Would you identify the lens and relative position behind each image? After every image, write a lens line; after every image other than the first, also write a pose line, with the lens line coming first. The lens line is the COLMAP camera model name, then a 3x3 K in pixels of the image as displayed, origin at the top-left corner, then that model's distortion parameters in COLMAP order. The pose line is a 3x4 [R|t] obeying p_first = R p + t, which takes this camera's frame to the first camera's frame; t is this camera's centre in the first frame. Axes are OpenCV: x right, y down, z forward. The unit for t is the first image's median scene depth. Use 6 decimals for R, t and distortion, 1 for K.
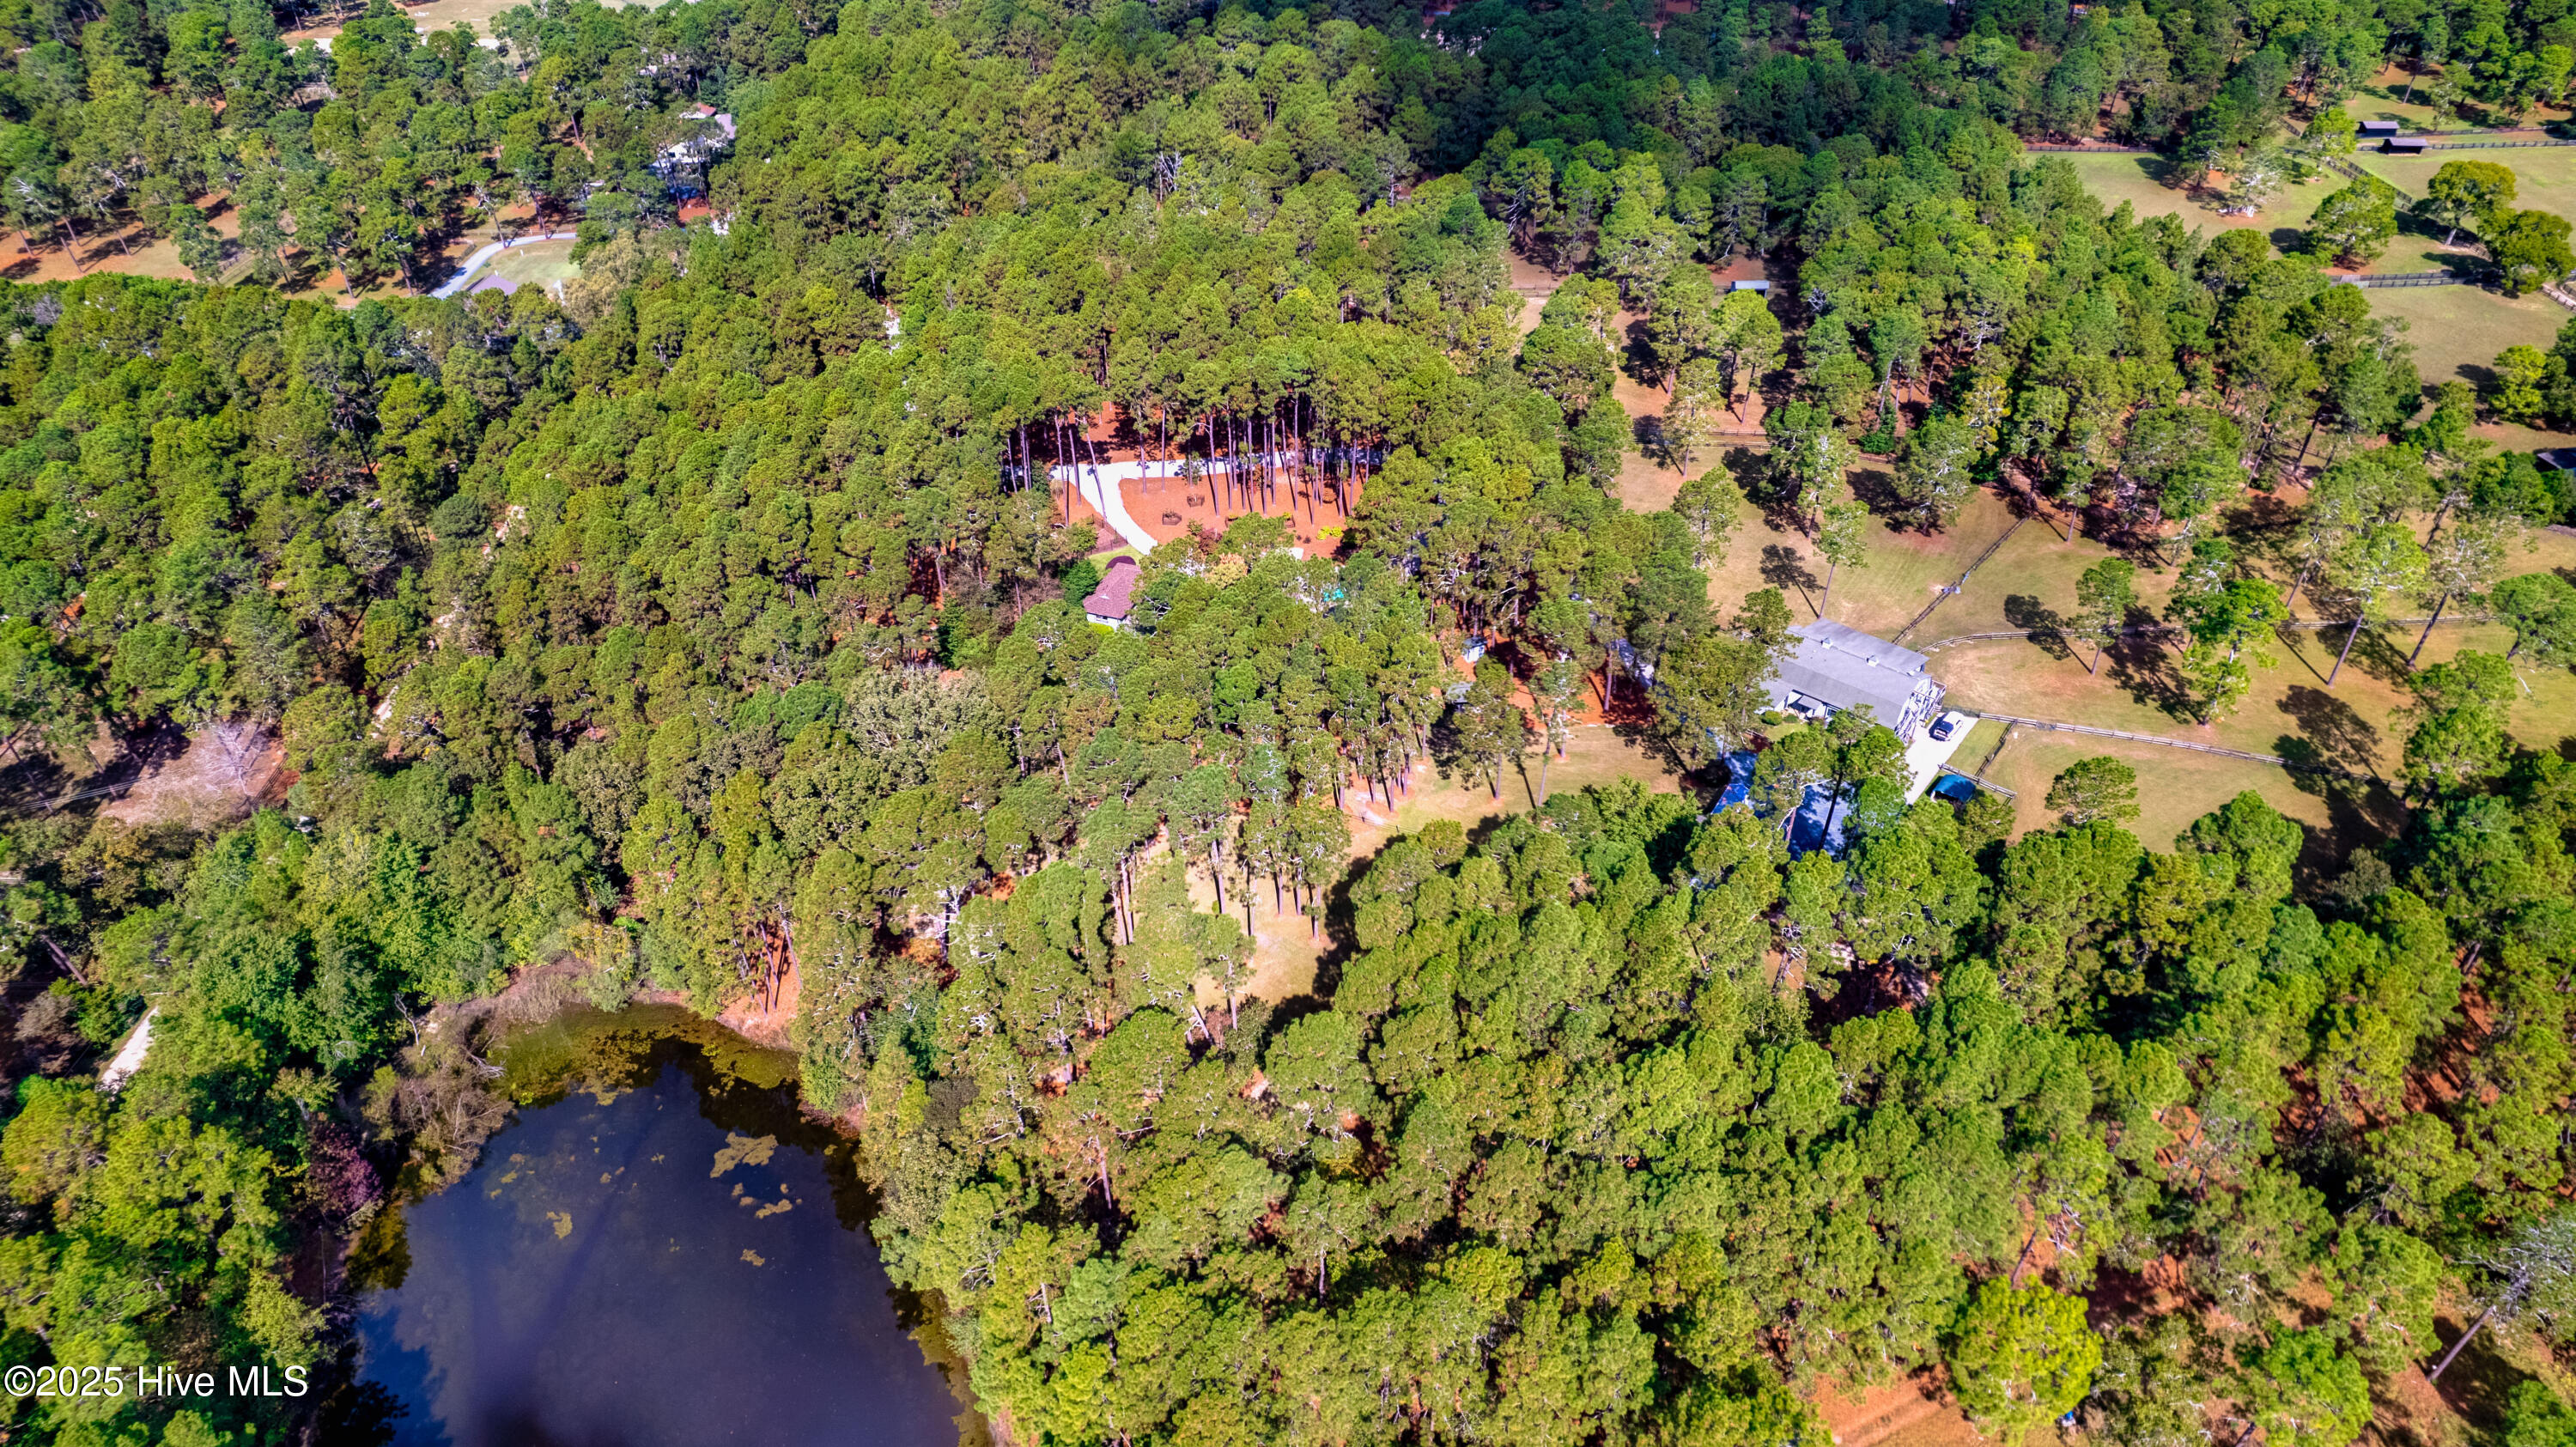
lens RADIAL K [[1654.5, 0, 1297.1], [0, 1654.5, 711.6], [0, 0, 1]] dist [-0.076696, 0.063088]
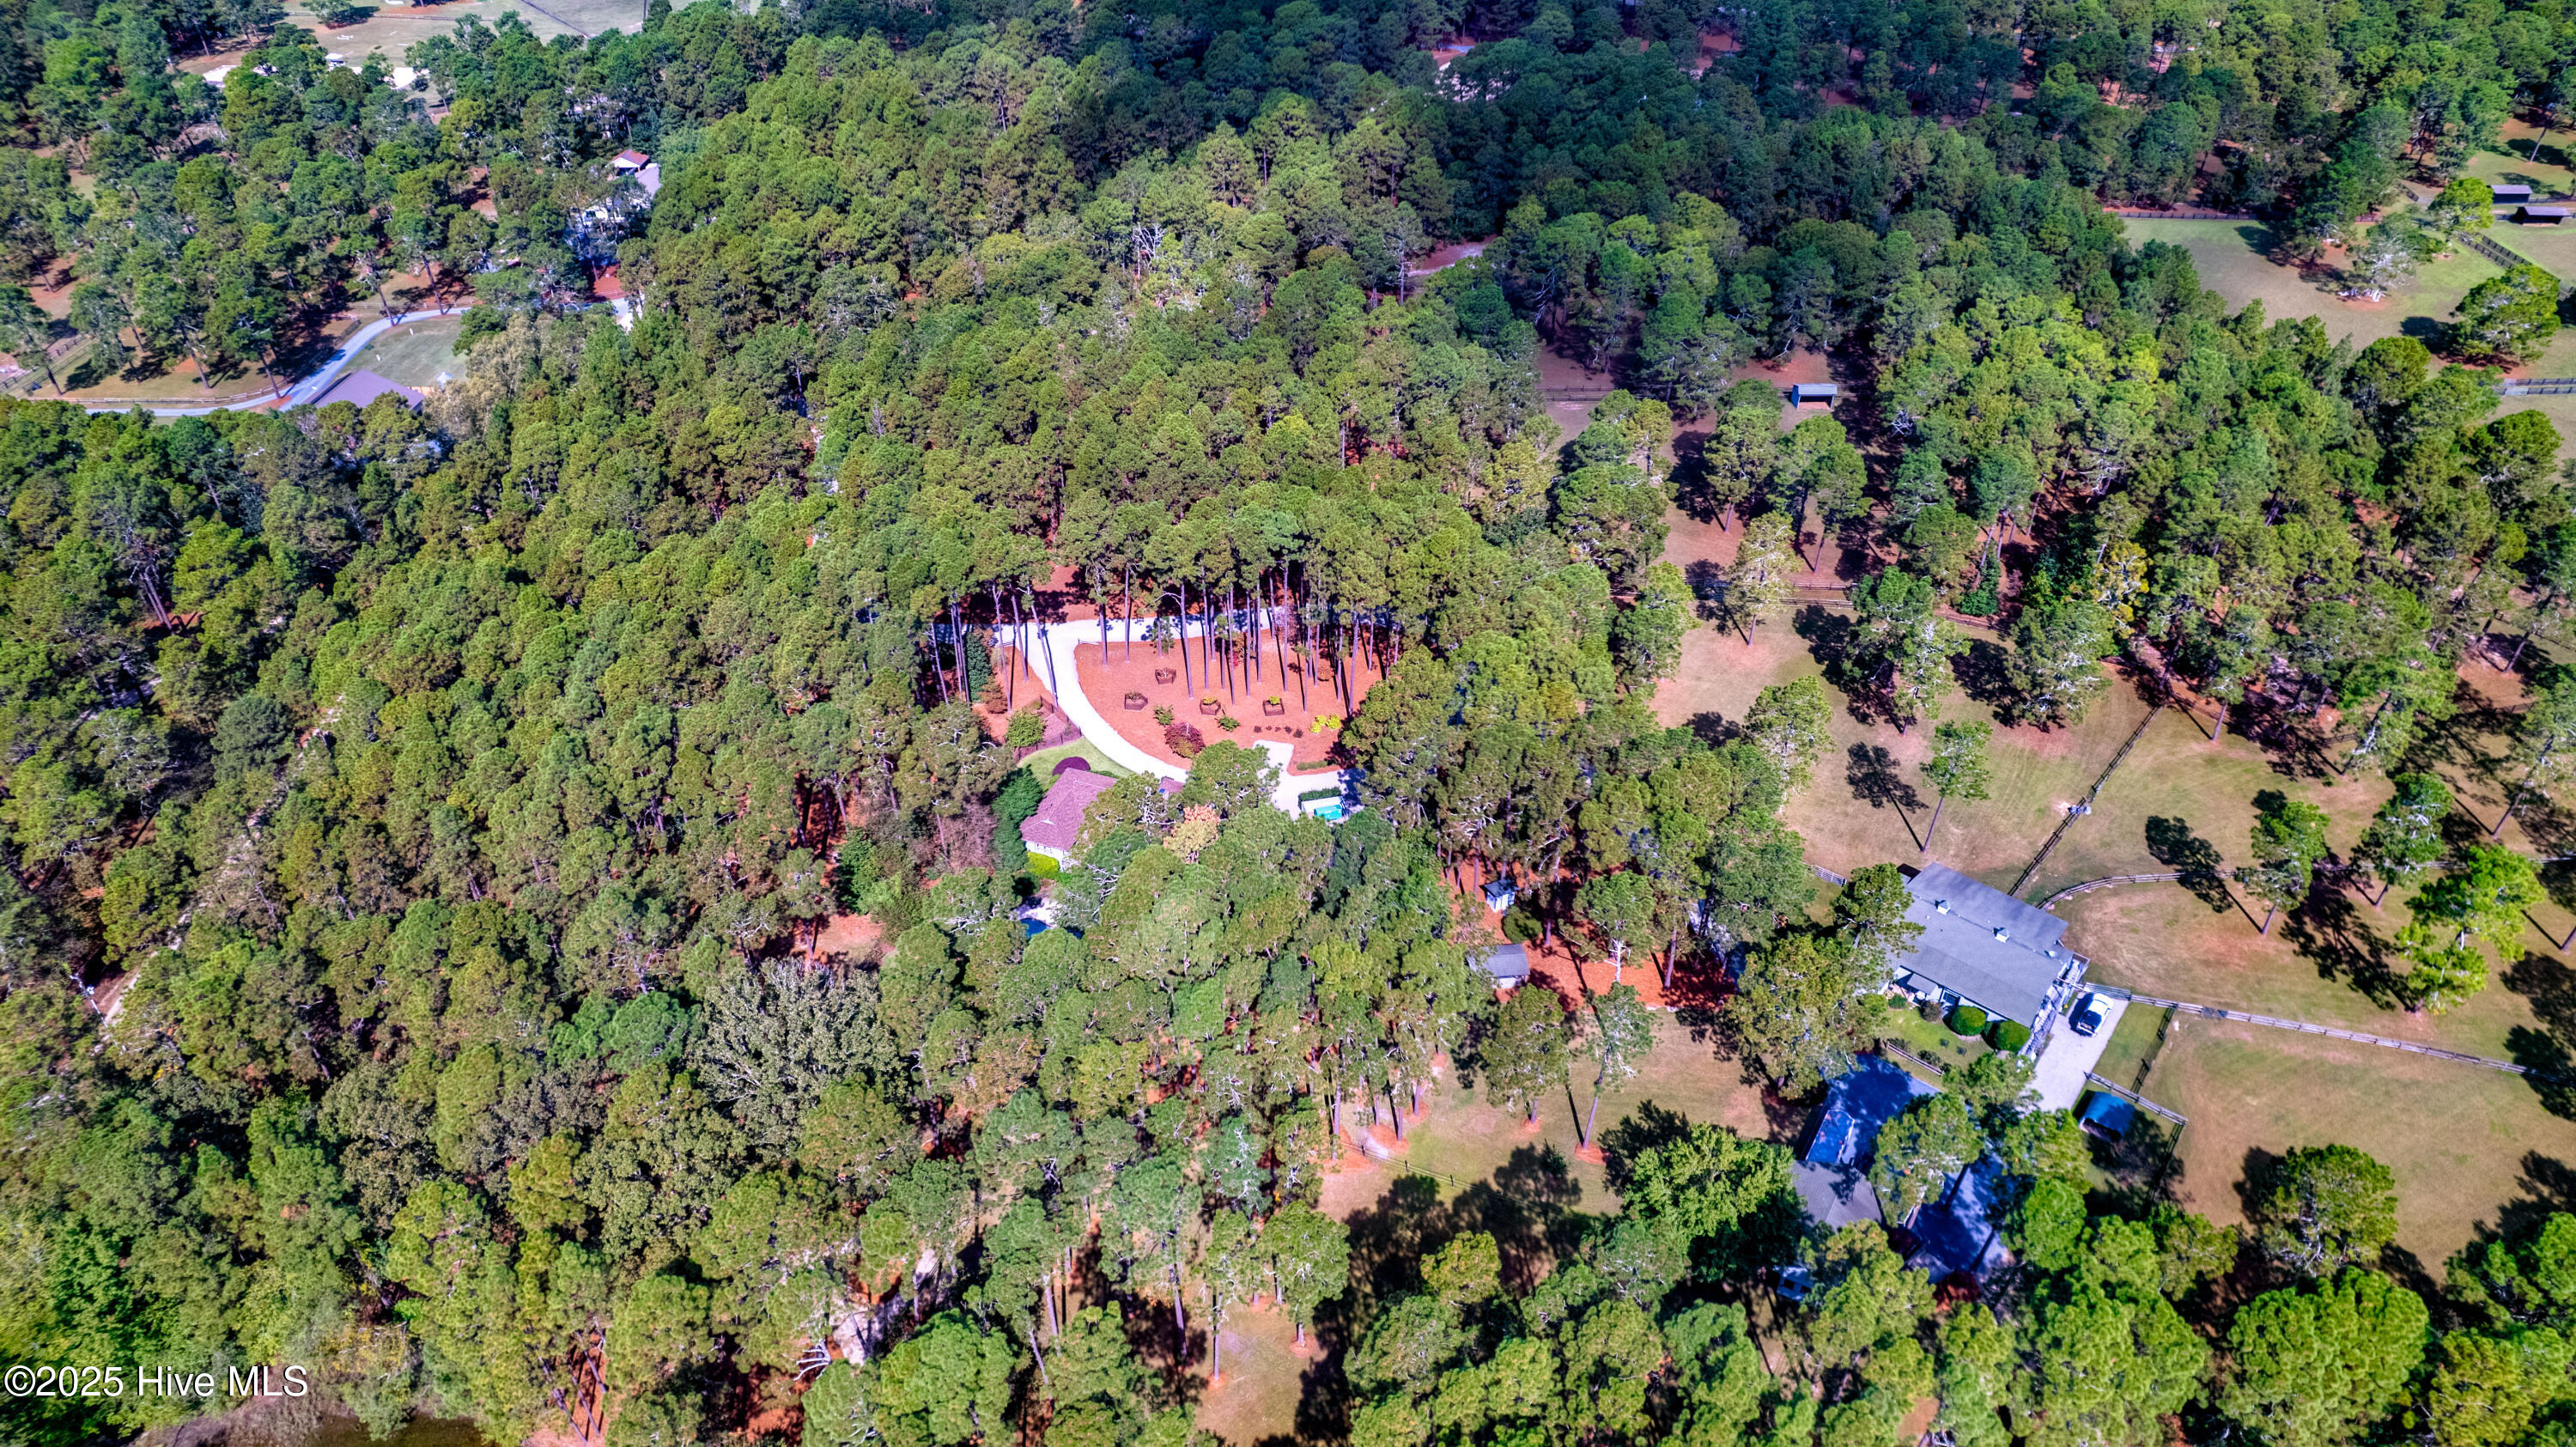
lens RADIAL K [[1649.2, 0, 1294.4], [0, 1649.2, 708.0], [0, 0, 1]] dist [-0.076083, 0.065104]
pose [[0.999964, 0.008331, -0.001812, 0.005101], [-0.008327, 0.999962, 0.002475, -0.108579], [0.001832, -0.002460, 0.999995, 0.159753]]
